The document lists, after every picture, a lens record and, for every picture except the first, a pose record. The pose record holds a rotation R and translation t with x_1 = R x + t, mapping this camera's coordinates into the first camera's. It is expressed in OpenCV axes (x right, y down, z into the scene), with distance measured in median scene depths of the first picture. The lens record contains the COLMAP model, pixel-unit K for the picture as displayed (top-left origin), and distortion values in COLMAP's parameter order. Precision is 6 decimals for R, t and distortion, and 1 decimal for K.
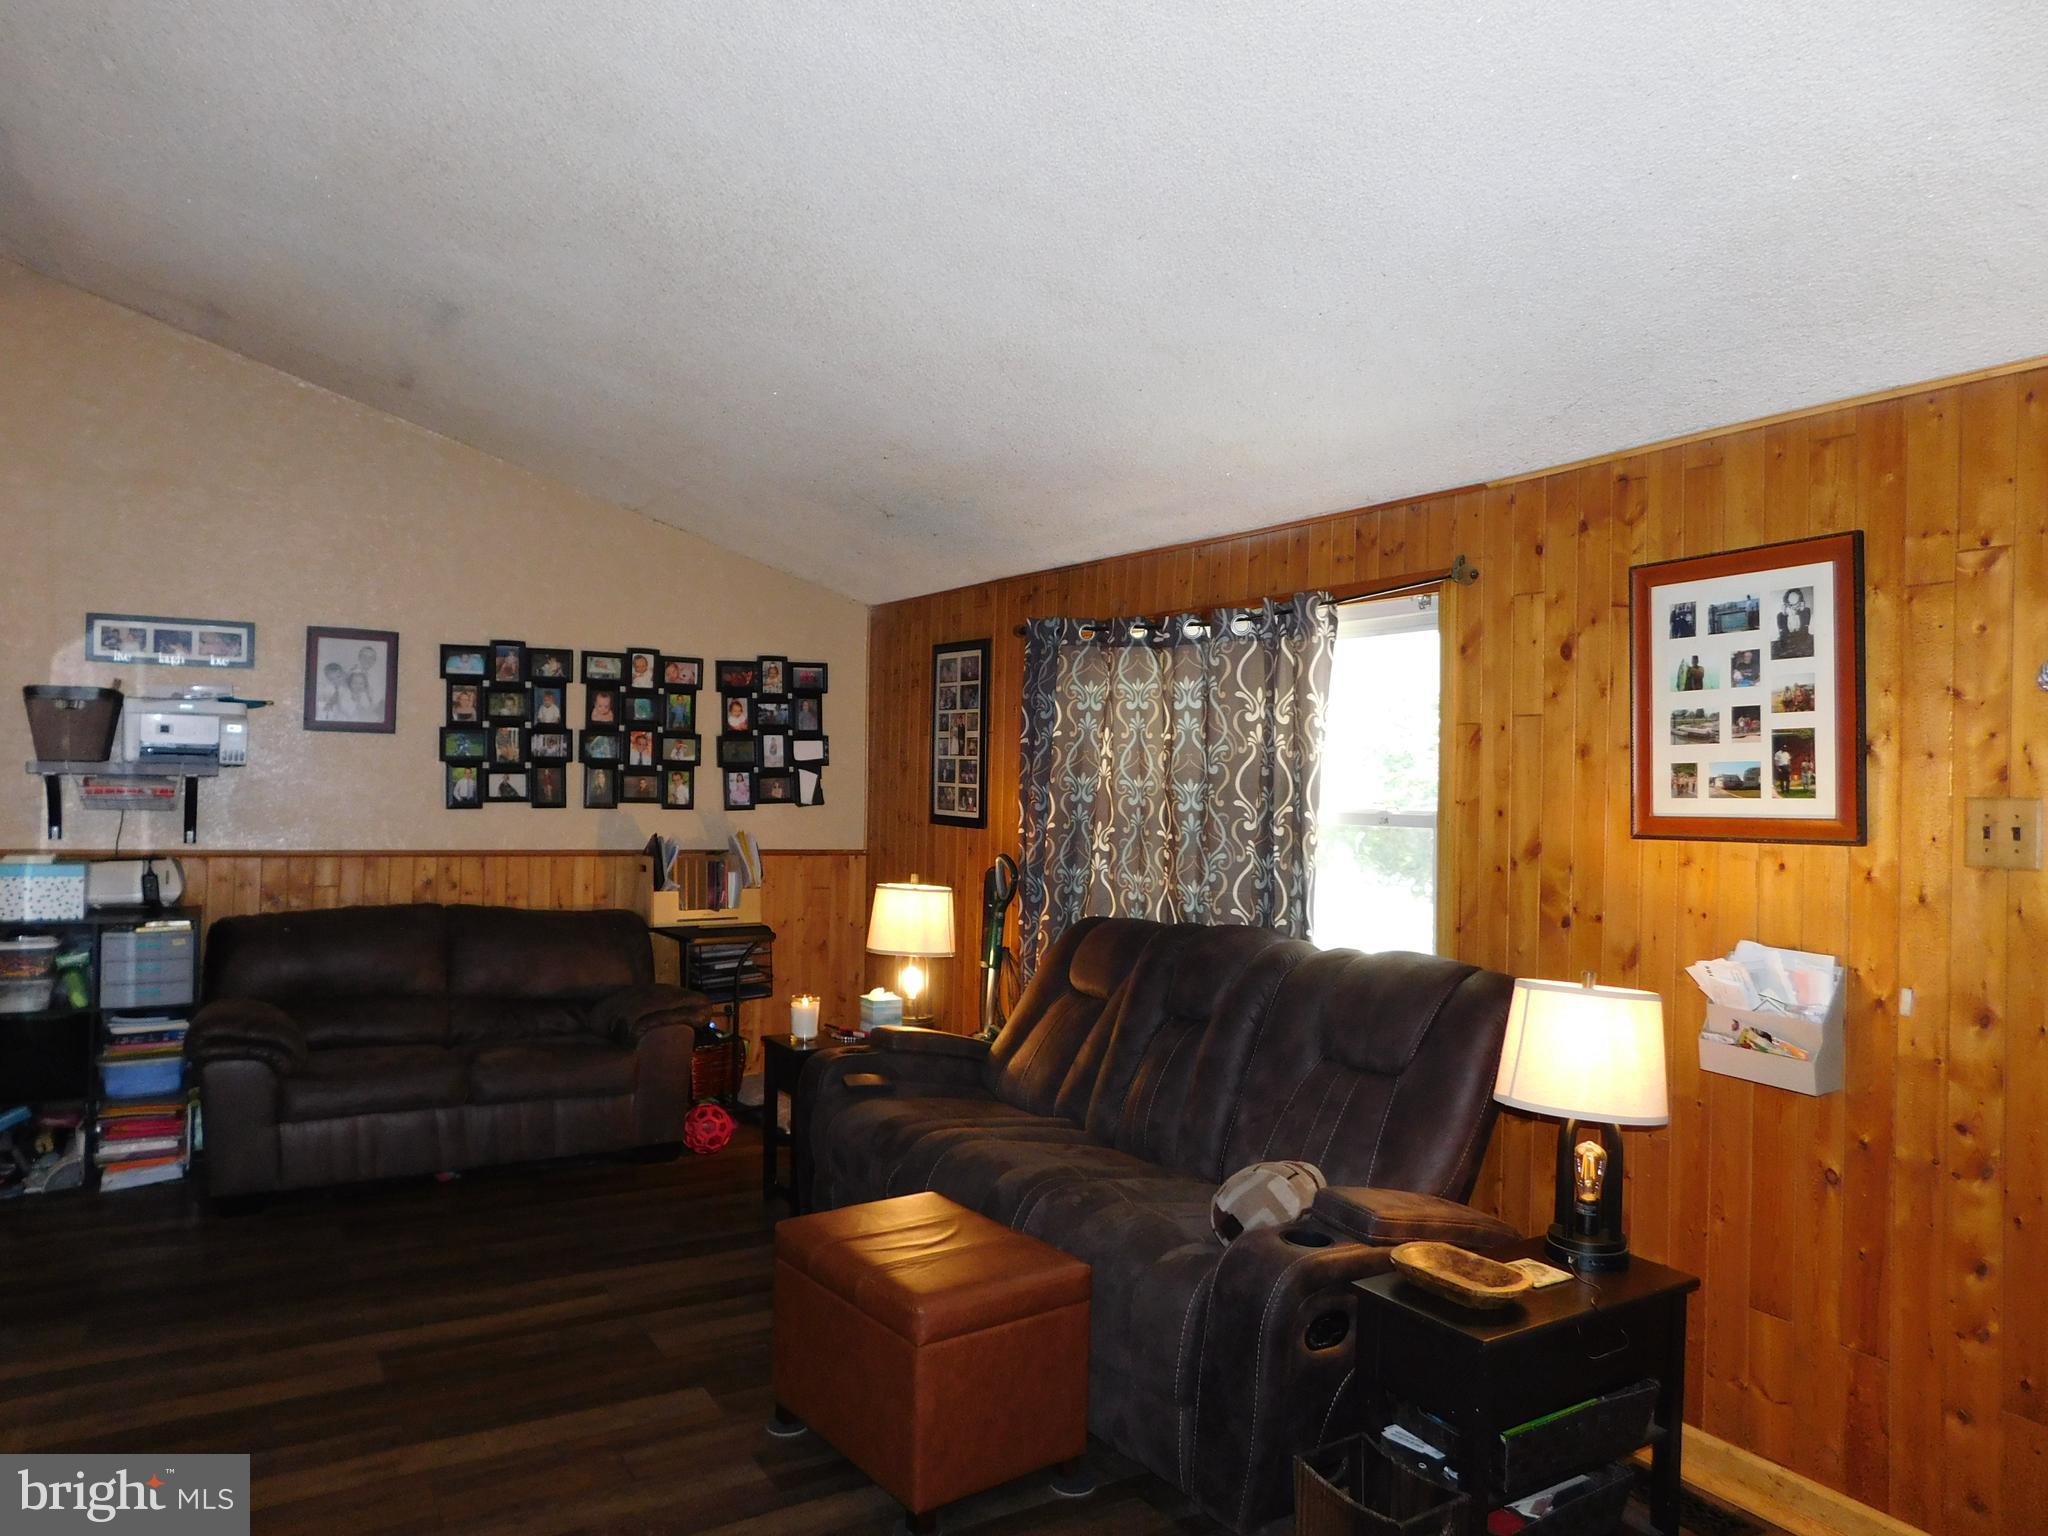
lens RADIAL K [[1397.0, 0, 1024.0], [0, 1397.0, 768.0], [0, 0, 1]] dist [-0.030450, 0.056010]
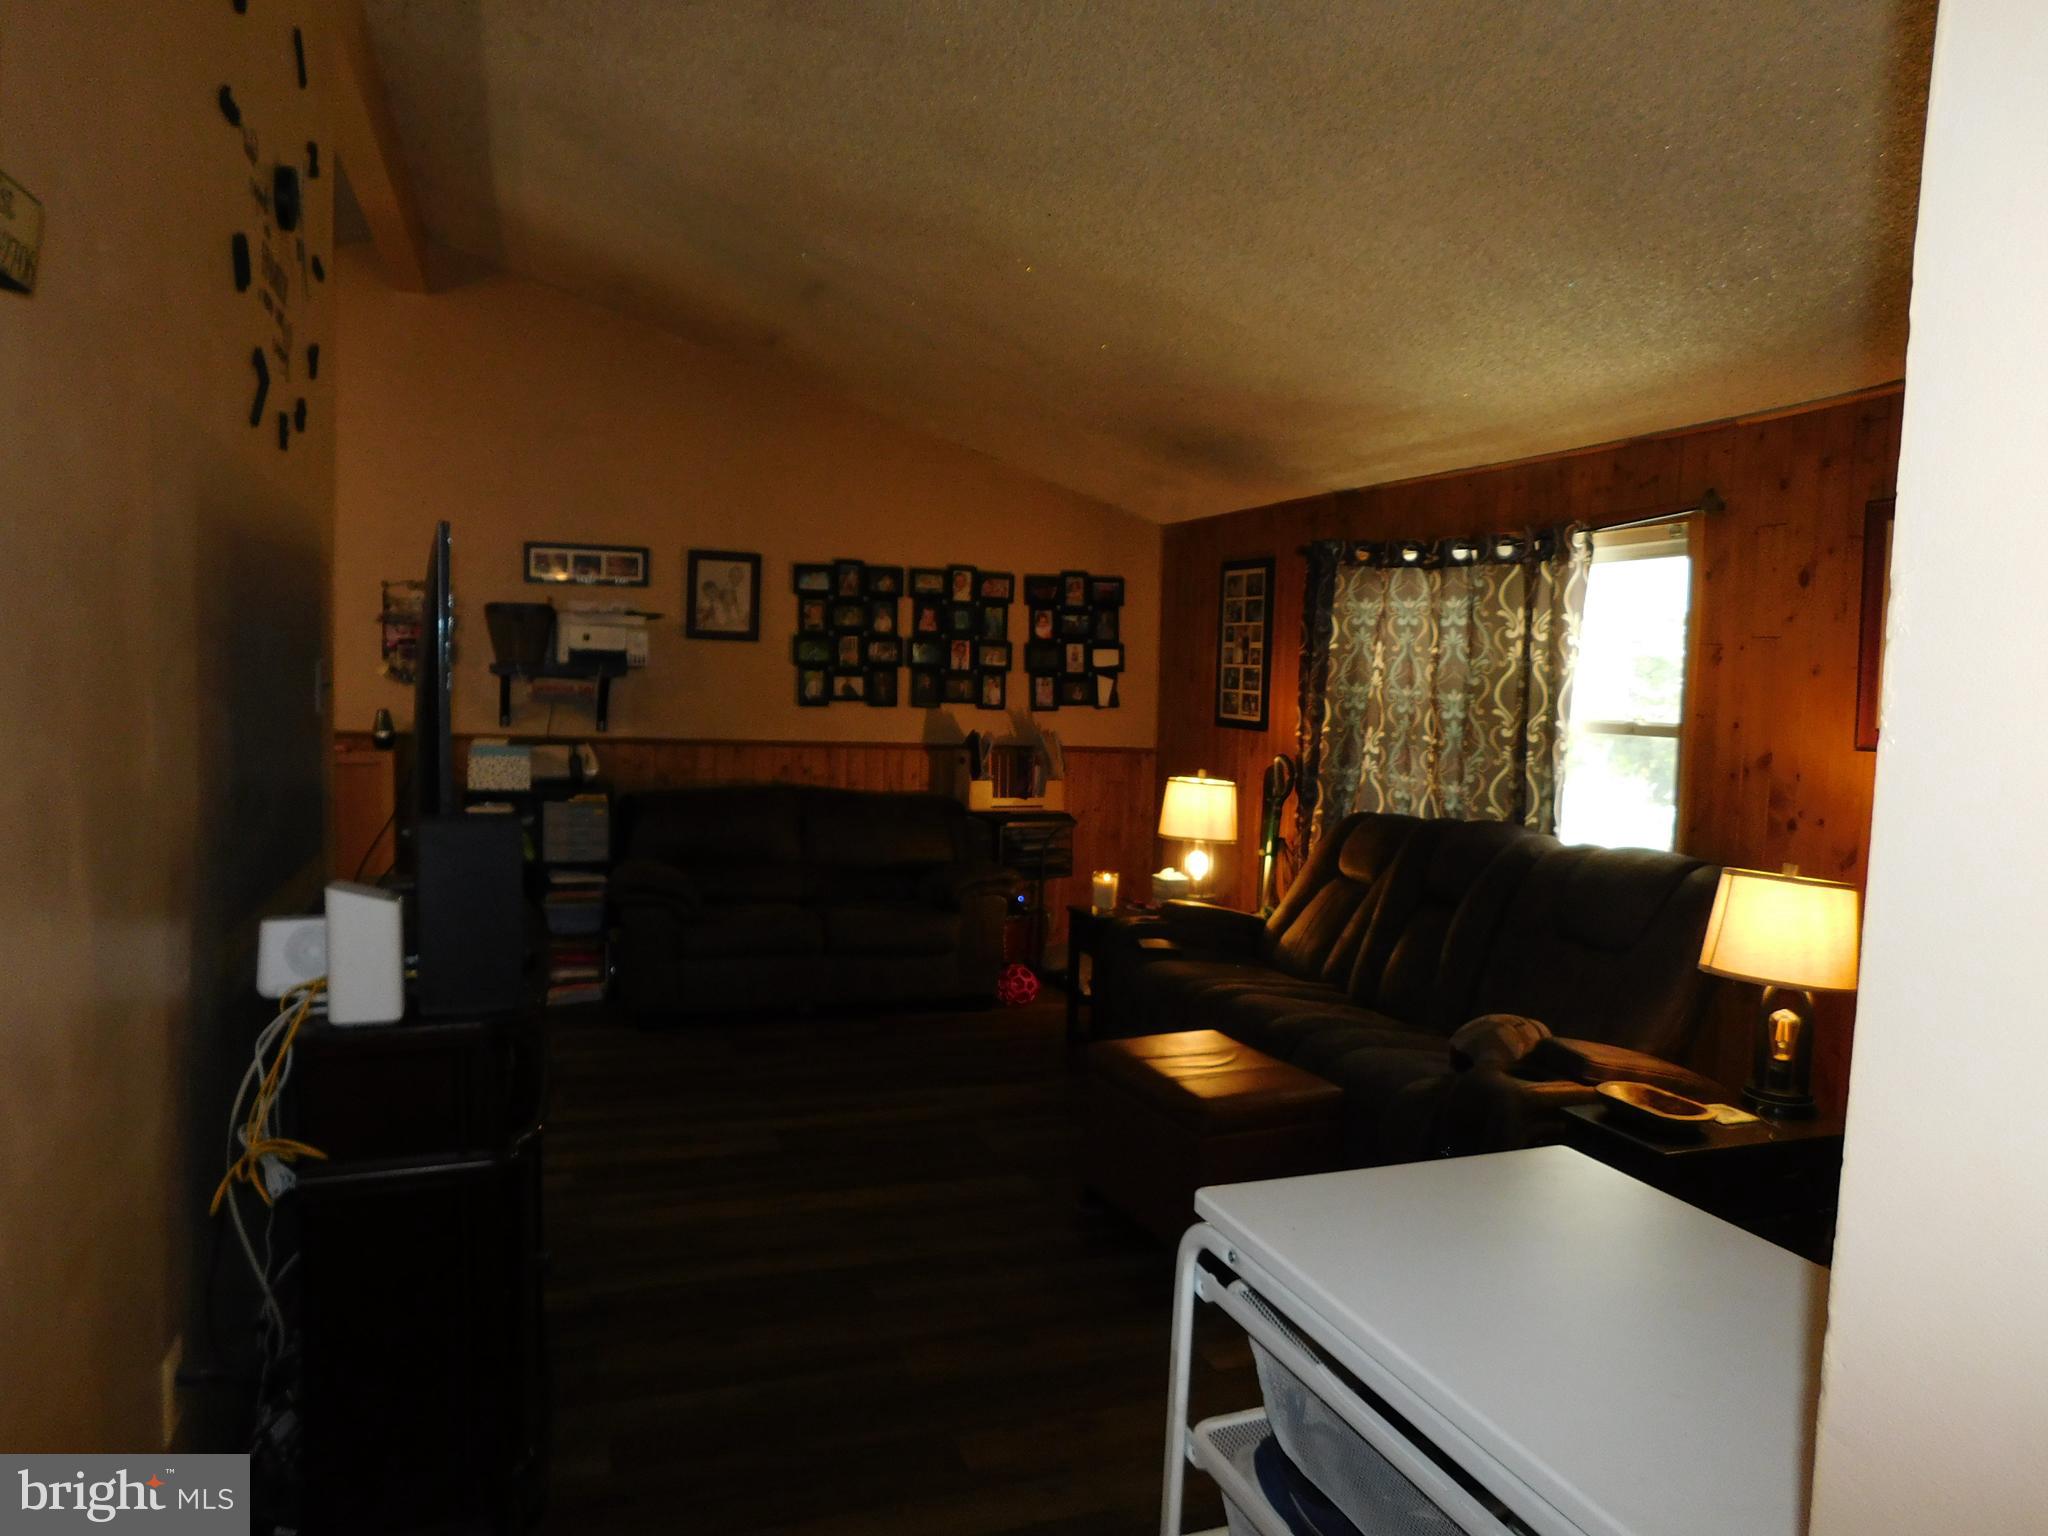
lens RADIAL K [[1373.2, 0, 1032.5], [0, 1373.2, 771.1], [0, 0, 1]] dist [-0.071884, 0.056989]
pose [[0.980600, 0.024770, -0.194447, 0.002914], [-0.010699, 0.997268, 0.073086, -0.002491], [0.195726, -0.069588, 0.978187, -0.104064]]
